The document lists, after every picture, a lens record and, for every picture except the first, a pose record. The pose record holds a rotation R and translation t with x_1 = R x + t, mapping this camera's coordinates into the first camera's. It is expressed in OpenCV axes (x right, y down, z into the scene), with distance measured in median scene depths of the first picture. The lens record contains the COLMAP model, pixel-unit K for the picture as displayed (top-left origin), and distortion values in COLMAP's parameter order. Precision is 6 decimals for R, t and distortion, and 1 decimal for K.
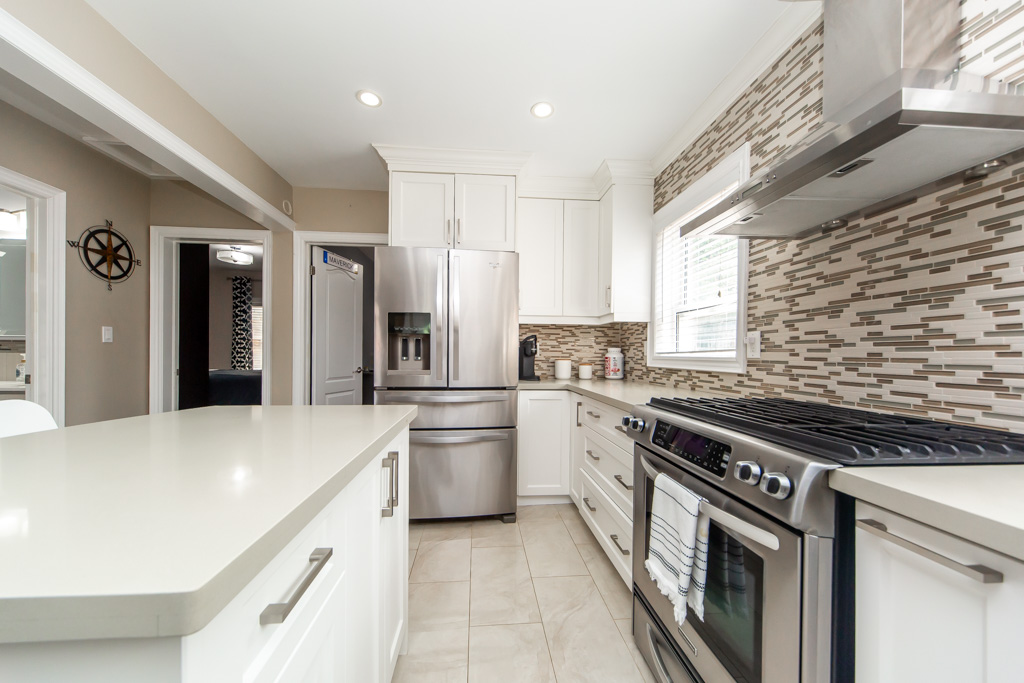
lens RADIAL K [[357.2, 0, 511.6], [0, 357.2, 358.8], [0, 0, 1]] dist [0.006674, -0.001200]
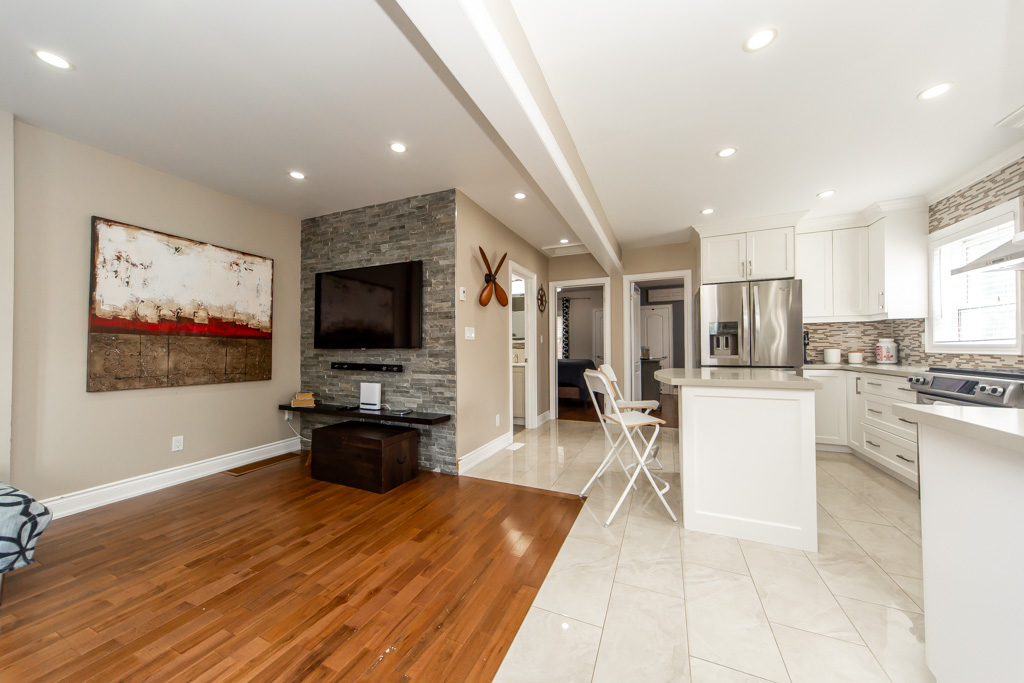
lens RADIAL K [[357.2, 0, 511.7], [0, 357.2, 346.4], [0, 0, 1]] dist [0.006674, -0.001200]
pose [[0.880449, -0.017543, -0.473816, -0.496520], [0.009258, 0.999761, -0.019813, 0.016917], [0.474050, 0.013058, 0.880401, -1.319218]]
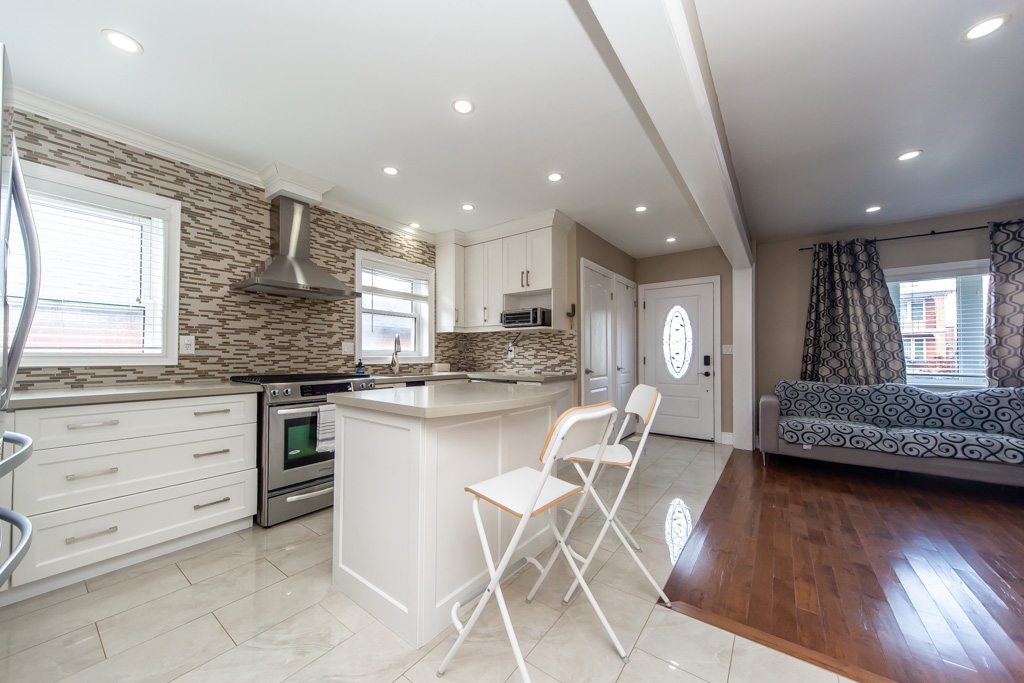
lens RADIAL K [[357.2, 0, 506.7], [0, 357.2, 352.4], [0, 0, 1]] dist [0.006674, -0.001200]
pose [[-0.746939, -0.006970, 0.664856, -1.299301], [-0.002704, 0.999969, 0.007446, -0.023942], [-0.664887, 0.003764, -0.746935, 1.258513]]
